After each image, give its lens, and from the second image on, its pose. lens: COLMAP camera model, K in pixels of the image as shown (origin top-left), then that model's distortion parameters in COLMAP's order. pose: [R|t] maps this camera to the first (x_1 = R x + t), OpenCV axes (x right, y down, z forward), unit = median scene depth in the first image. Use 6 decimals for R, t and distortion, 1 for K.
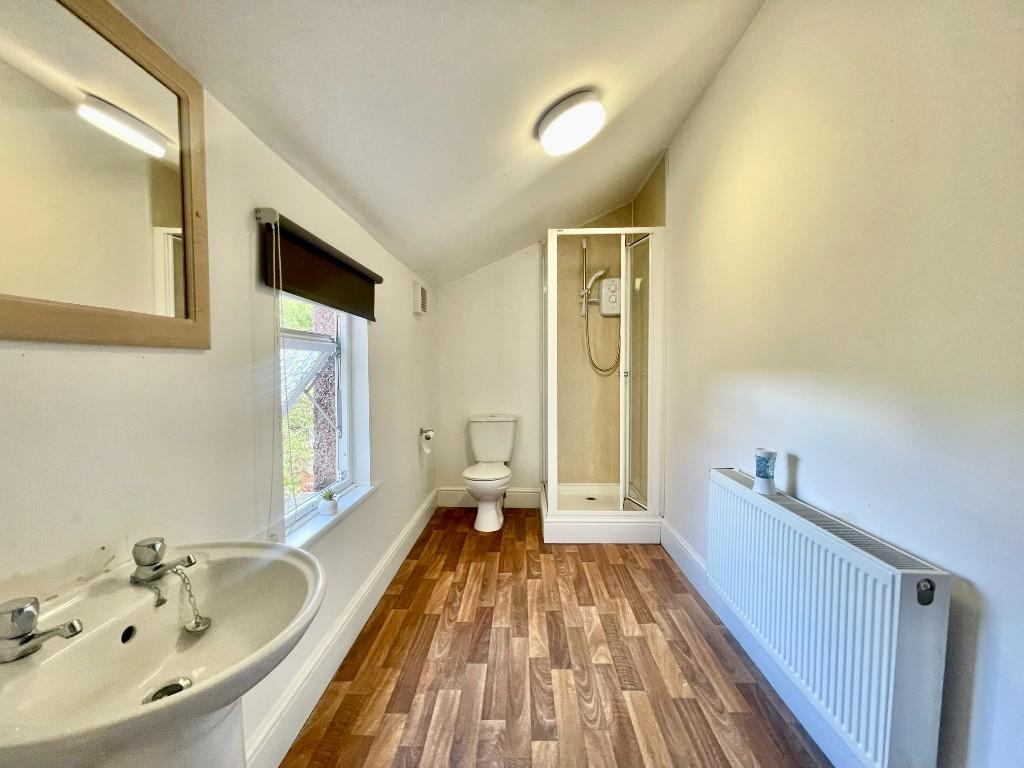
lens RADIAL K [[410.2, 0, 511.5], [0, 410.2, 384.1], [0, 0, 1]] dist [-0.007241, 0.001120]
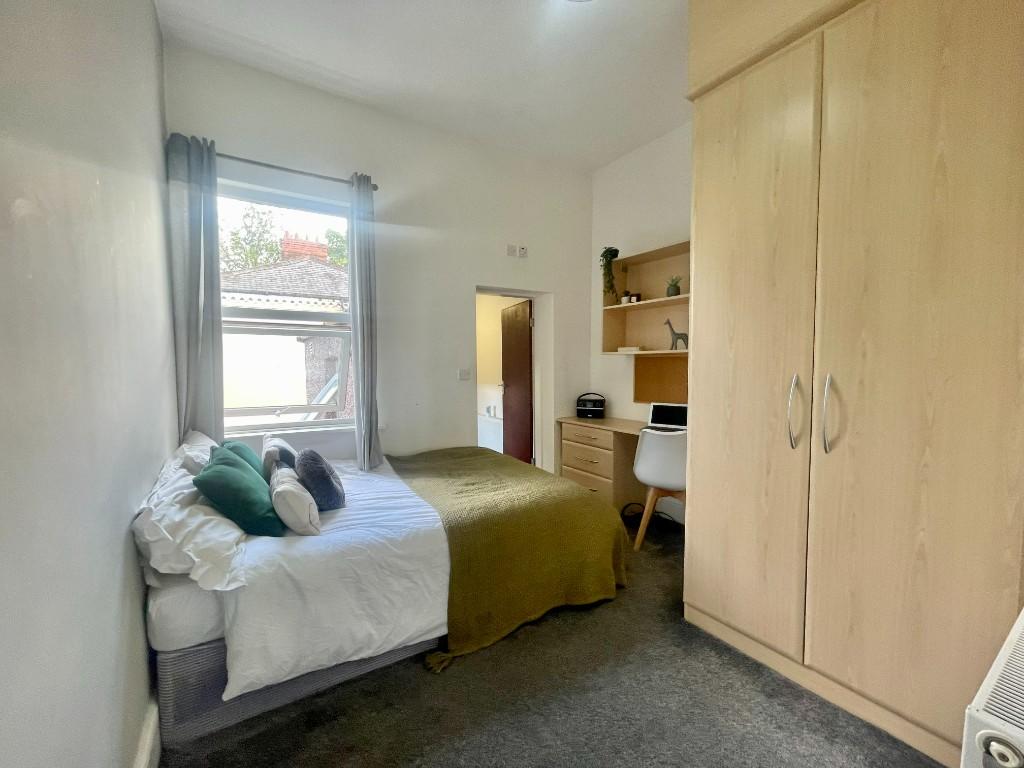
lens RADIAL K [[410.2, 0, 511.3], [0, 410.2, 385.7], [0, 0, 1]] dist [-0.007241, 0.001120]
pose [[0.827105, -0.029979, 0.561247, -1.297654], [0.028925, 0.999524, 0.010763, -0.051397], [-0.561303, 0.007332, 0.827578, -2.207375]]
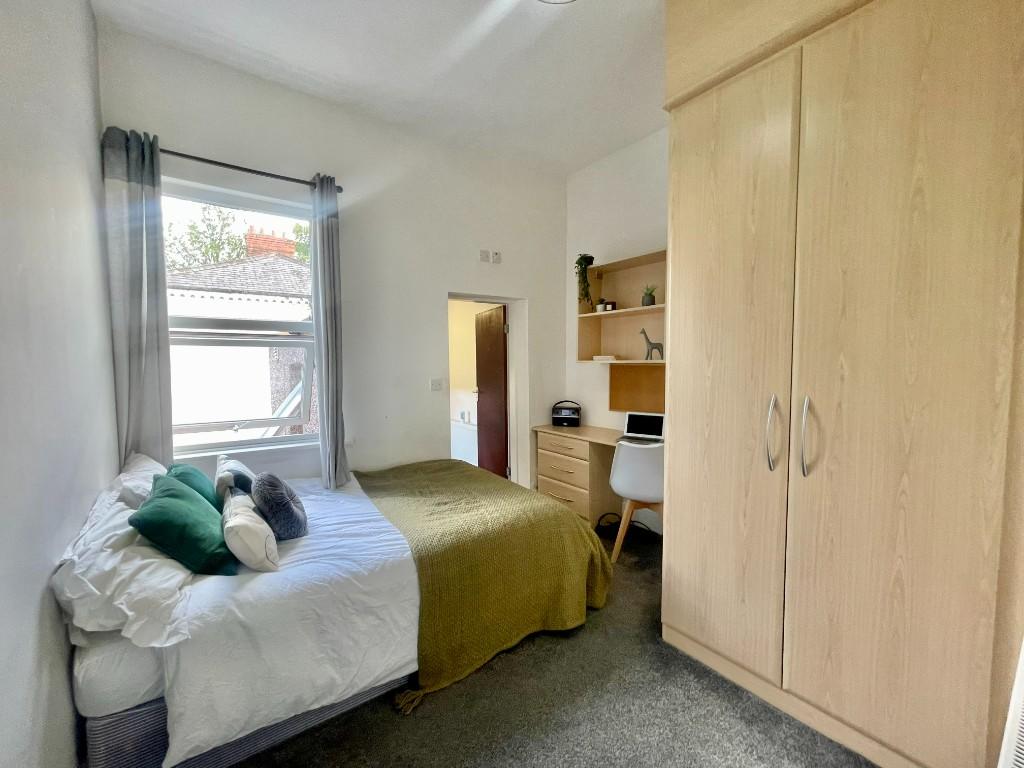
lens RADIAL K [[410.2, 0, 511.3], [0, 410.2, 384.5], [0, 0, 1]] dist [-0.007241, 0.001120]
pose [[0.792037, -0.037812, 0.609301, -1.250018], [0.034348, 0.999259, 0.017362, -0.125167], [-0.609506, 0.007177, 0.792749, -2.157530]]
